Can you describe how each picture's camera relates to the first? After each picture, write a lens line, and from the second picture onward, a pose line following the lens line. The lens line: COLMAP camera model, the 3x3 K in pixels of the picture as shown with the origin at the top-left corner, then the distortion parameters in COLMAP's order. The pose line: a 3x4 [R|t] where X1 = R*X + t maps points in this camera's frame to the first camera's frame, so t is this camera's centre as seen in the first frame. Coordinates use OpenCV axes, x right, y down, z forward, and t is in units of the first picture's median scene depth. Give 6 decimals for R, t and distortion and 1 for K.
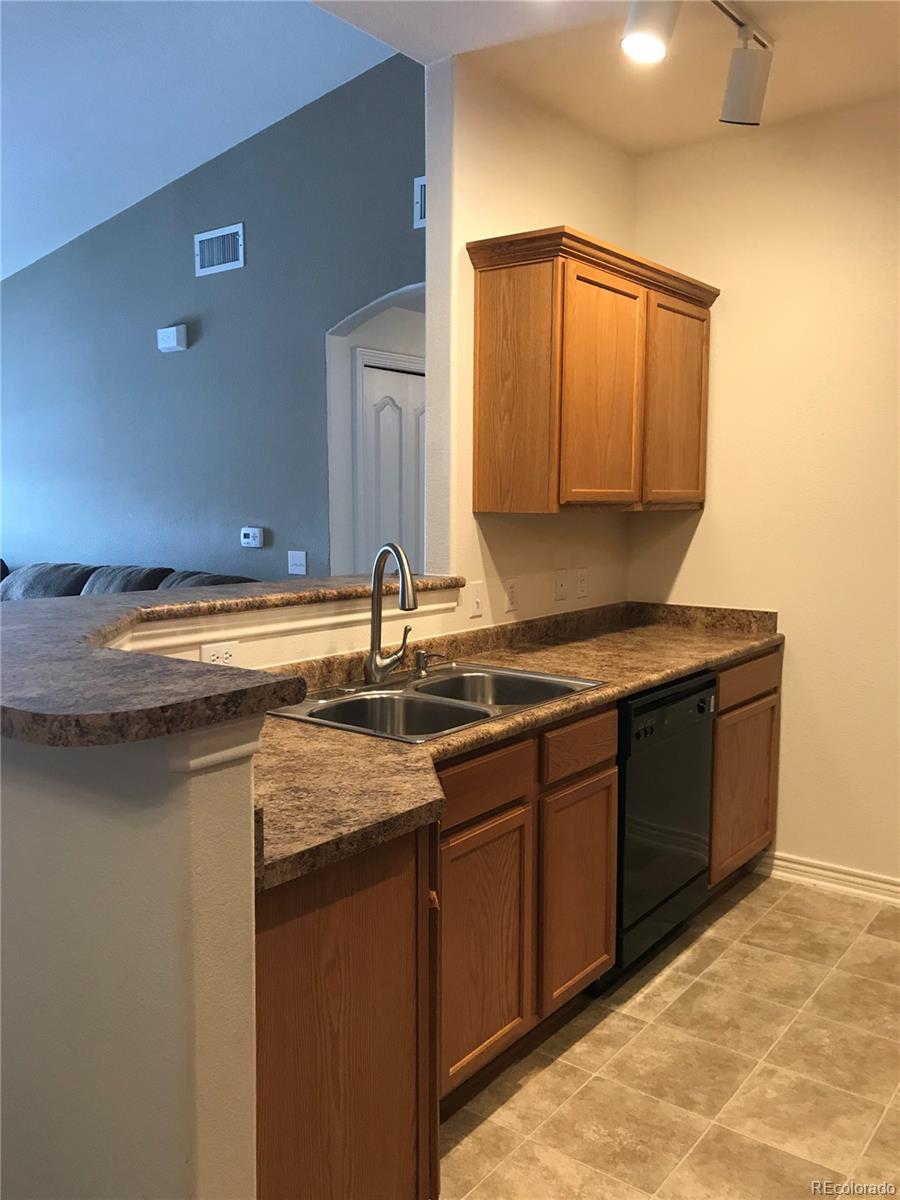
lens RADIAL K [[981.9, 0, 452.4], [0, 981.9, 596.6], [0, 0, 1]] dist [0.067195, -0.117956]
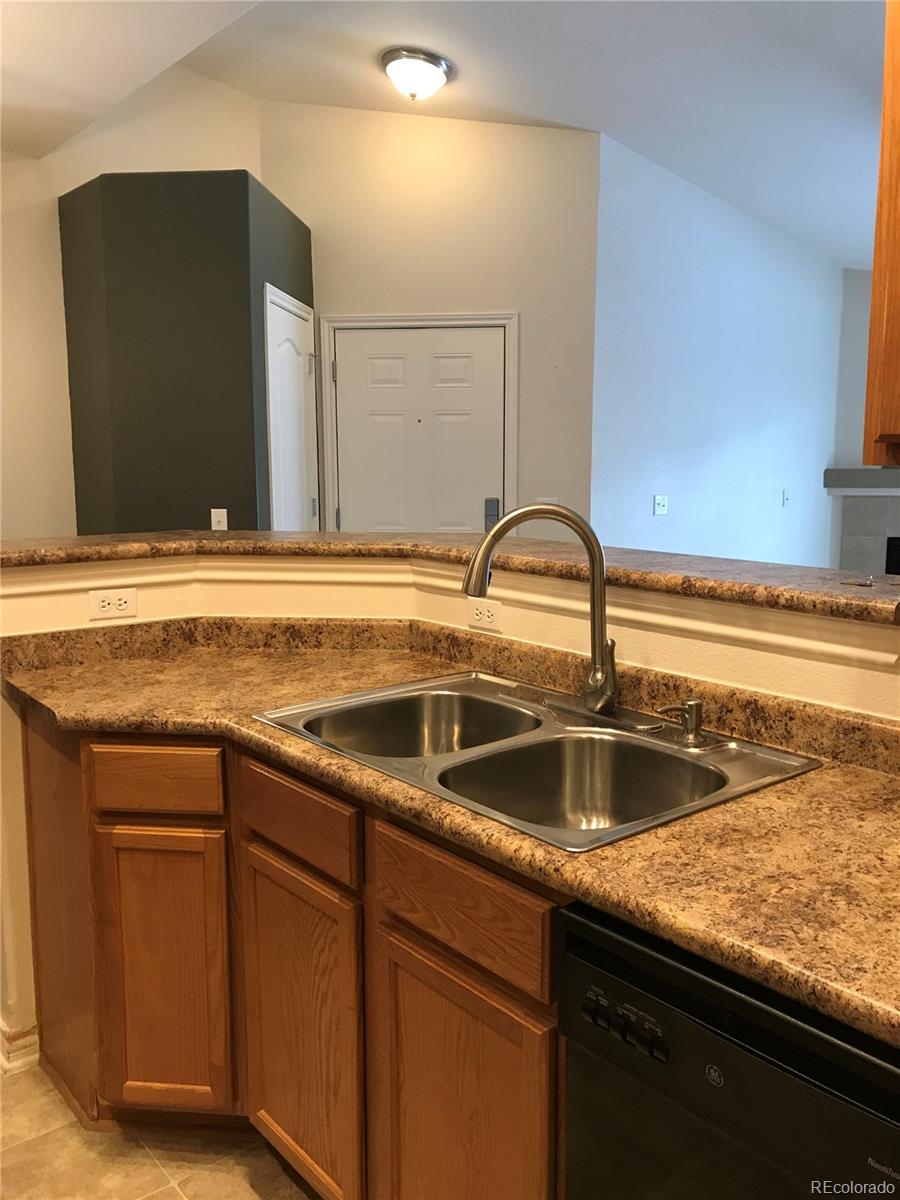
lens RADIAL K [[981.9, 0, 452.4], [0, 981.9, 596.6], [0, 0, 1]] dist [0.067195, -0.117956]
pose [[-0.232897, 0.106560, -0.966646, 0.588900], [-0.116625, 0.983745, 0.136544, -0.070030], [0.965483, 0.144536, -0.216684, 1.055875]]
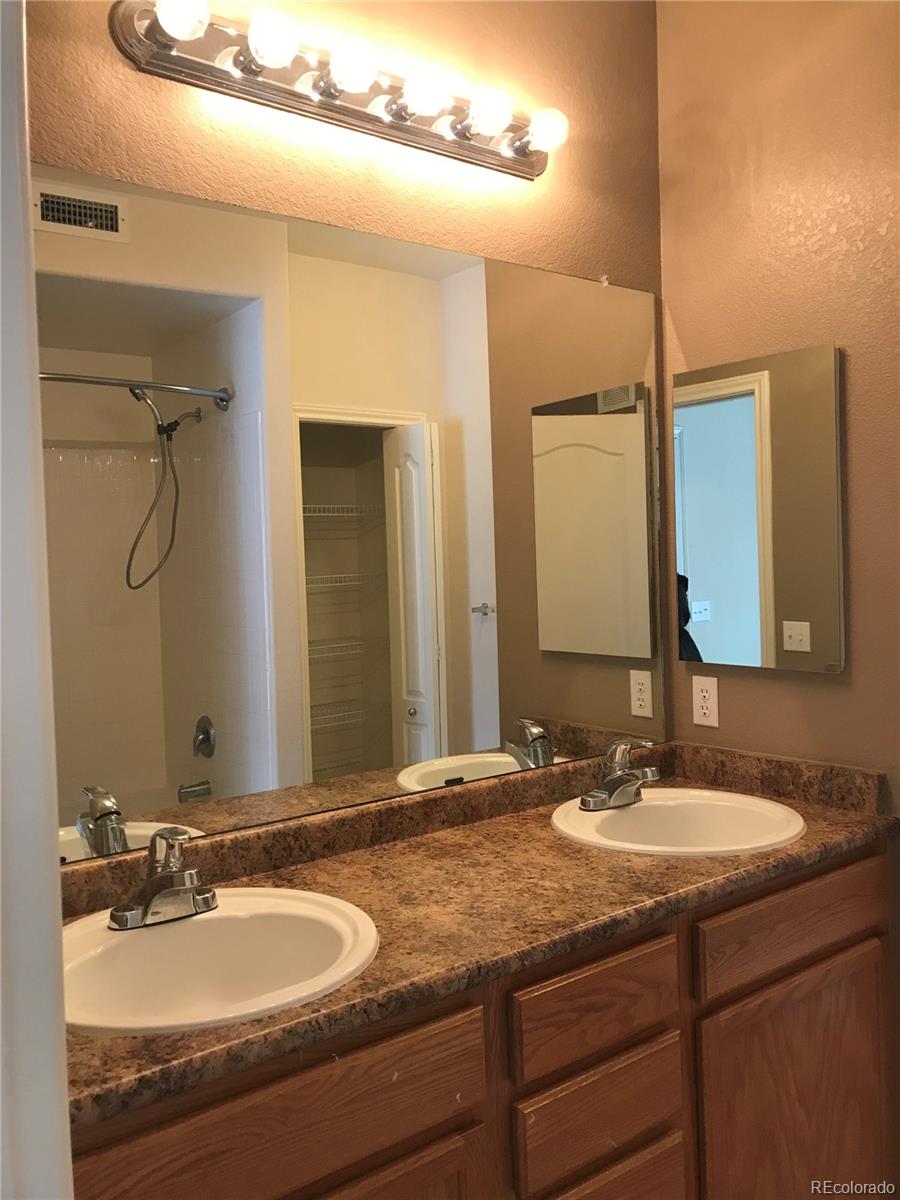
lens RADIAL K [[981.9, 0, 452.4], [0, 981.9, 596.6], [0, 0, 1]] dist [0.067195, -0.117956]
pose [[-0.961506, -0.003594, 0.274762, 0.145815], [0.037682, 0.988743, 0.144799, -0.148217], [-0.272189, 0.149579, -0.950547, 1.560468]]
